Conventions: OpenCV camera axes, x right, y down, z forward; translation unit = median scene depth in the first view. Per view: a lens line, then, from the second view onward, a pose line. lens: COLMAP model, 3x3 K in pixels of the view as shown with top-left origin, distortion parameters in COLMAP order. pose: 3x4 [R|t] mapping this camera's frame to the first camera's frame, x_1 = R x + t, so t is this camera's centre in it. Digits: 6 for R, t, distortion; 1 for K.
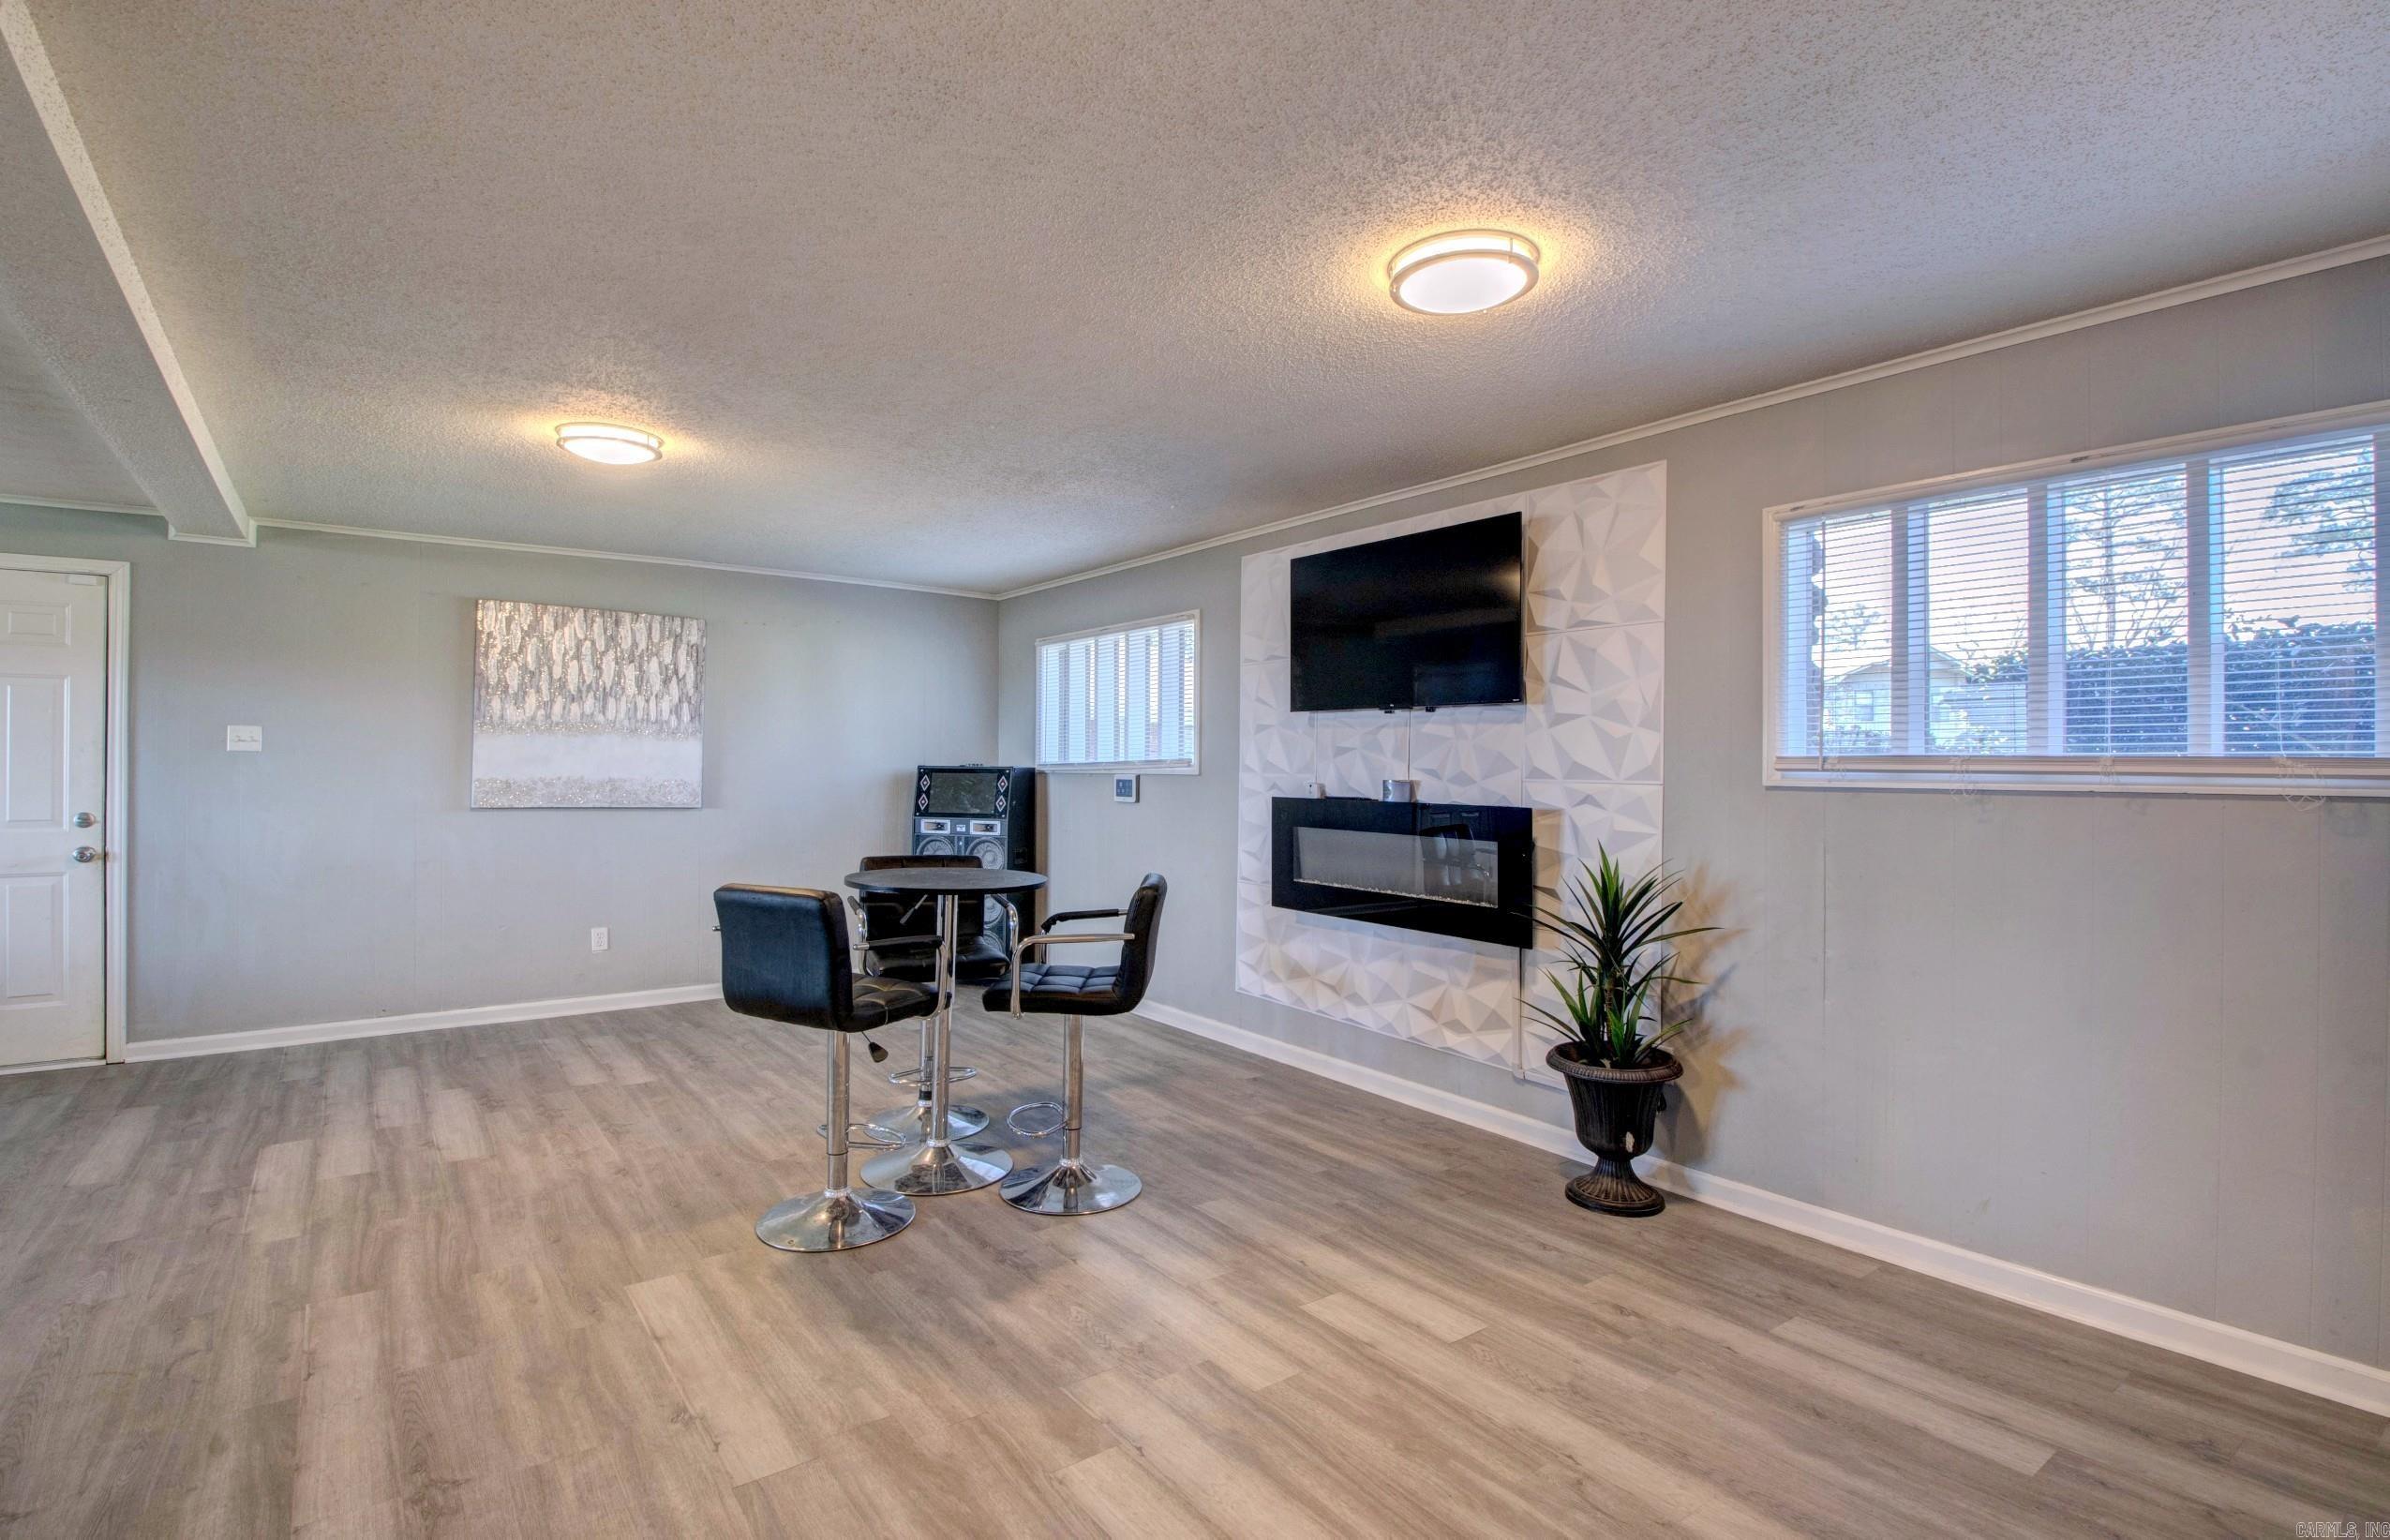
lens RADIAL K [[1130.6, 0, 1199.5], [0, 1130.6, 761.0], [0, 0, 1]] dist [0.001303, -0.016378]
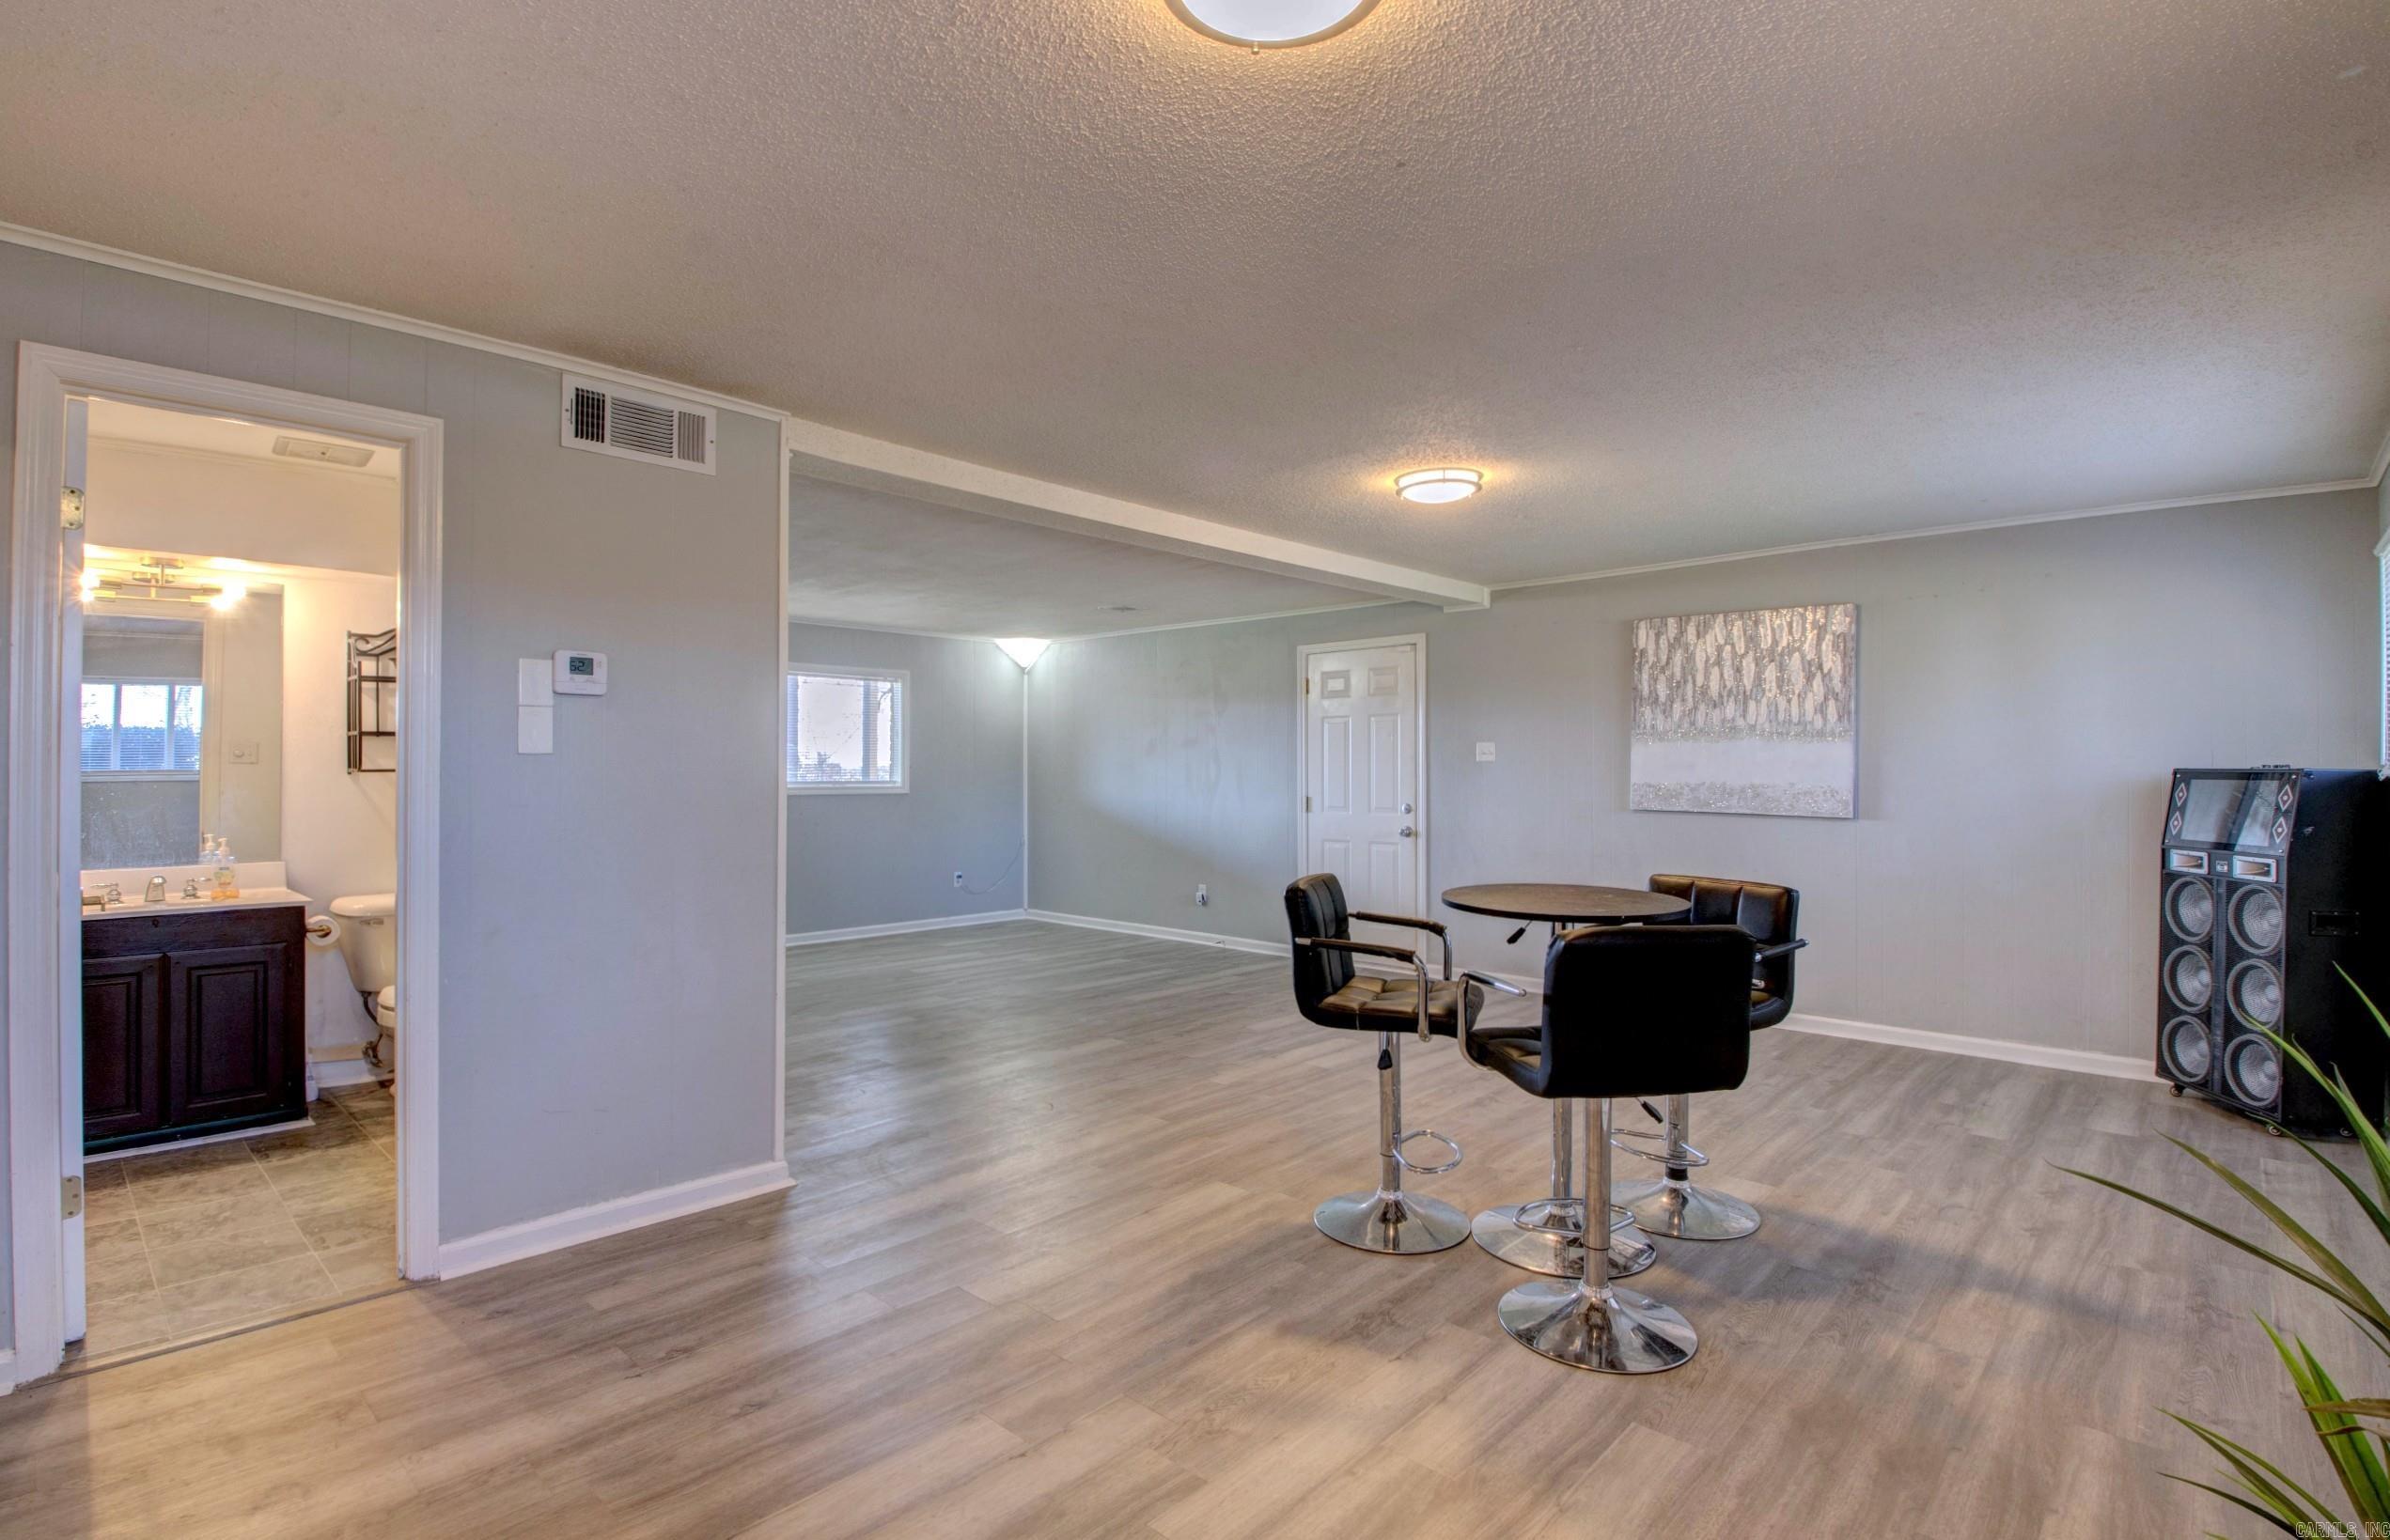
lens RADIAL K [[1125.1, 0, 1185.5], [0, 1125.1, 763.1], [0, 0, 1]] dist [0.020157, -0.031911]
pose [[0.163993, -0.012480, -0.986383, 0.438812], [0.005788, 0.999915, -0.011689, 0.007330], [0.986445, -0.003792, 0.164051, 0.452053]]
